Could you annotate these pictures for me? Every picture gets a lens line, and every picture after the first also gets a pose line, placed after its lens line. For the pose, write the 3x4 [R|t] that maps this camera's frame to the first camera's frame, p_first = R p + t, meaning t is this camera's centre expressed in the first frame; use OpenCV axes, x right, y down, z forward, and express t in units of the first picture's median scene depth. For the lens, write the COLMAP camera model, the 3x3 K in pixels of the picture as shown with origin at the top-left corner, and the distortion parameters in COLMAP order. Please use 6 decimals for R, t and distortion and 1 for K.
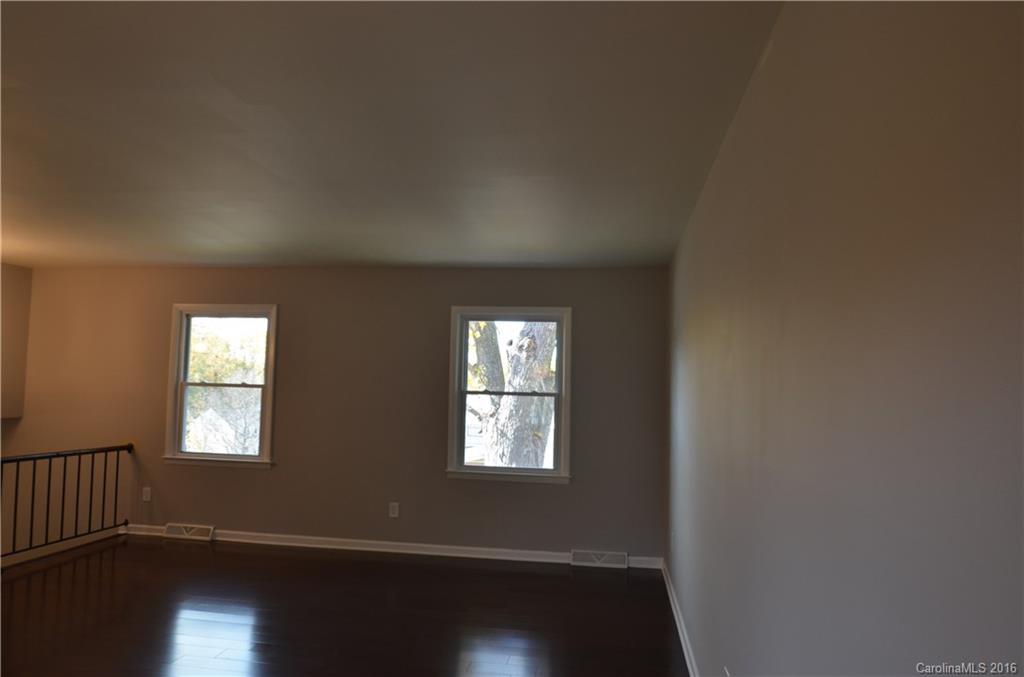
lens RADIAL K [[687.8, 0, 513.2], [0, 687.8, 333.9], [0, 0, 1]] dist [-0.042919, -0.001825]
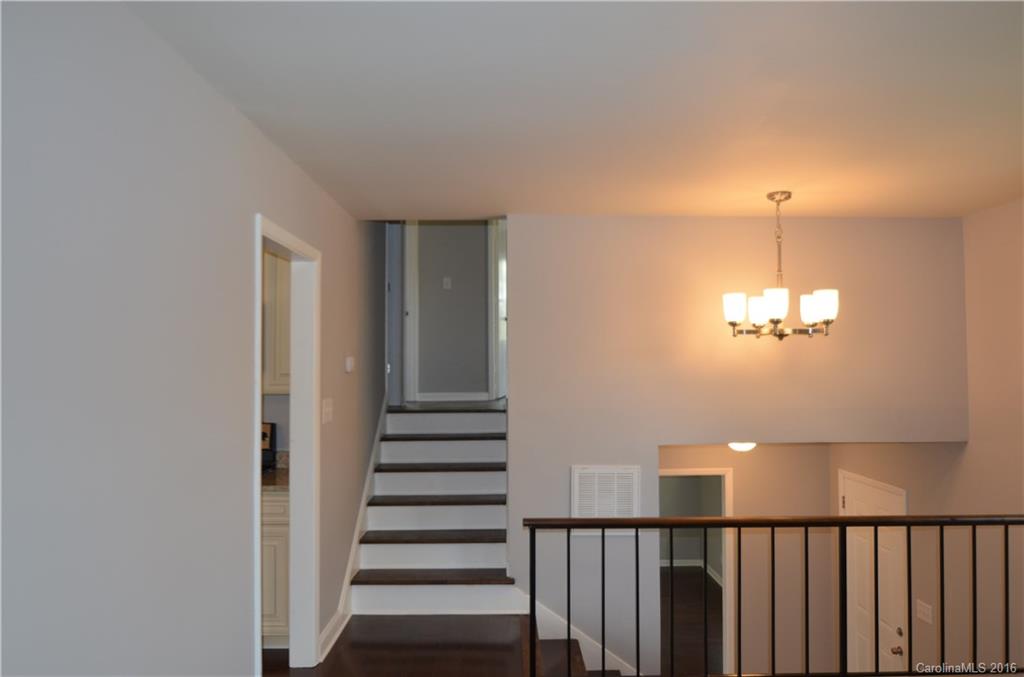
lens RADIAL K [[687.8, 0, 509.6], [0, 687.8, 336.4], [0, 0, 1]] dist [-0.042919, -0.001825]
pose [[0.135141, -0.065749, -0.988642, -0.135313], [0.078000, 0.995405, -0.055537, 0.023361], [0.987751, -0.069609, 0.139649, 0.488937]]
